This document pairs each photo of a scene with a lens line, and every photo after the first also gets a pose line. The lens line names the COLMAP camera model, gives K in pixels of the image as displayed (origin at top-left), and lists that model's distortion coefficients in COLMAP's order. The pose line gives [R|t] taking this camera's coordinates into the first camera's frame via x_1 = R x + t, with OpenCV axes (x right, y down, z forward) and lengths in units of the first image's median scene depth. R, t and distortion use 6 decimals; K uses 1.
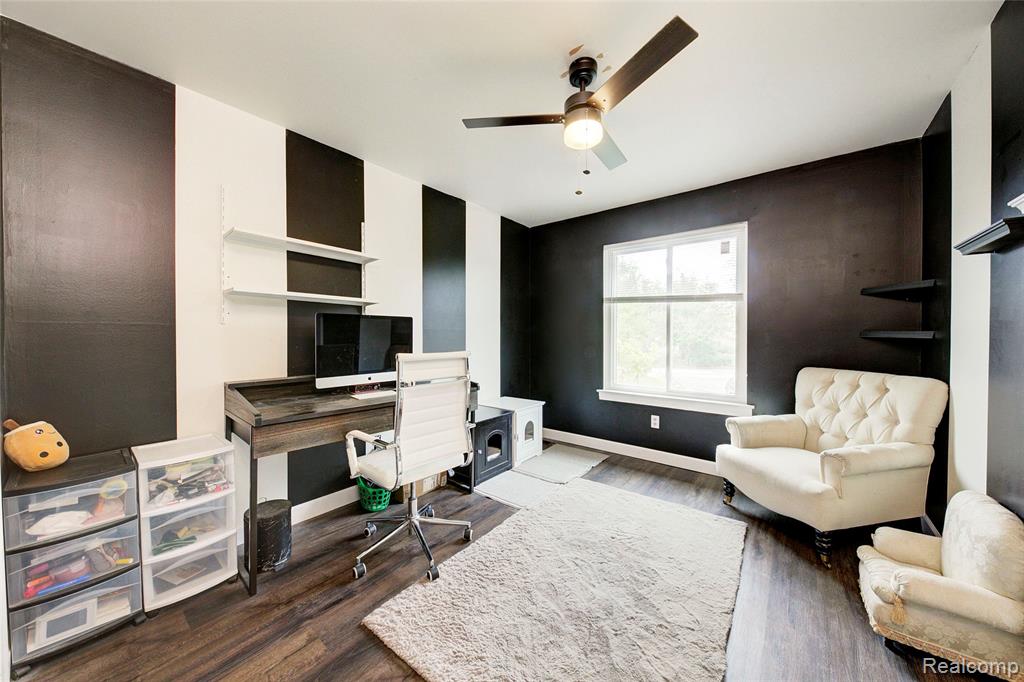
lens RADIAL K [[337.8, 0, 517.2], [0, 337.8, 338.8], [0, 0, 1]] dist [-0.000717, -0.006158]
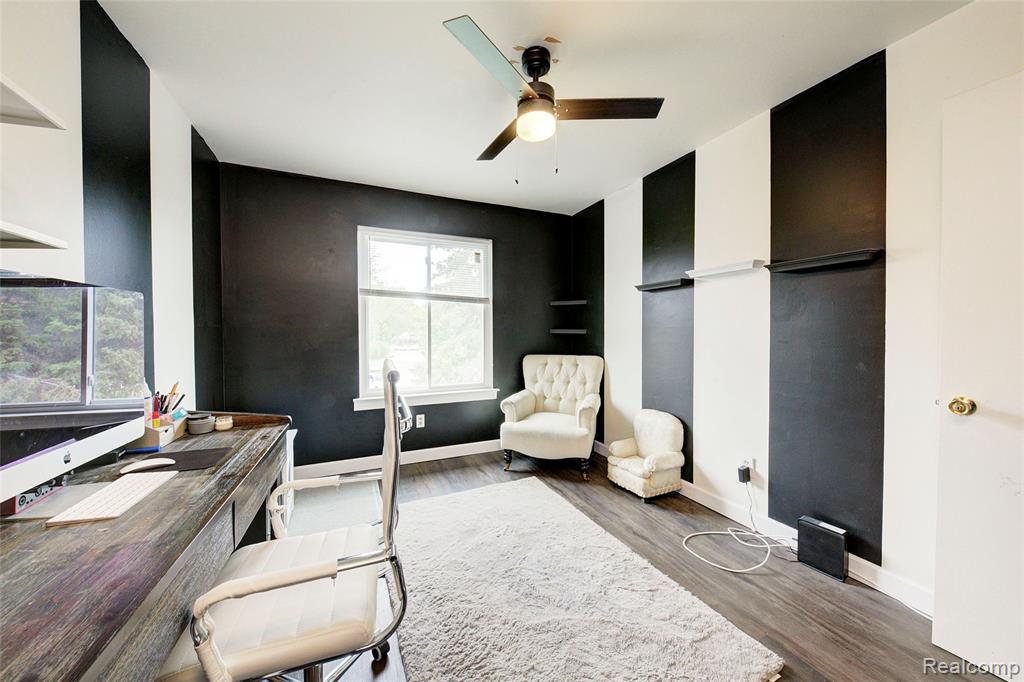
lens RADIAL K [[348.7, 0, 513.4], [0, 348.7, 338.4], [0, 0, 1]] dist [0.008127, -0.006784]
pose [[0.476932, -0.016782, 0.878780, -0.438510], [0.013547, 0.999839, 0.011742, -0.003159], [-0.878836, 0.006305, 0.477083, 0.345863]]
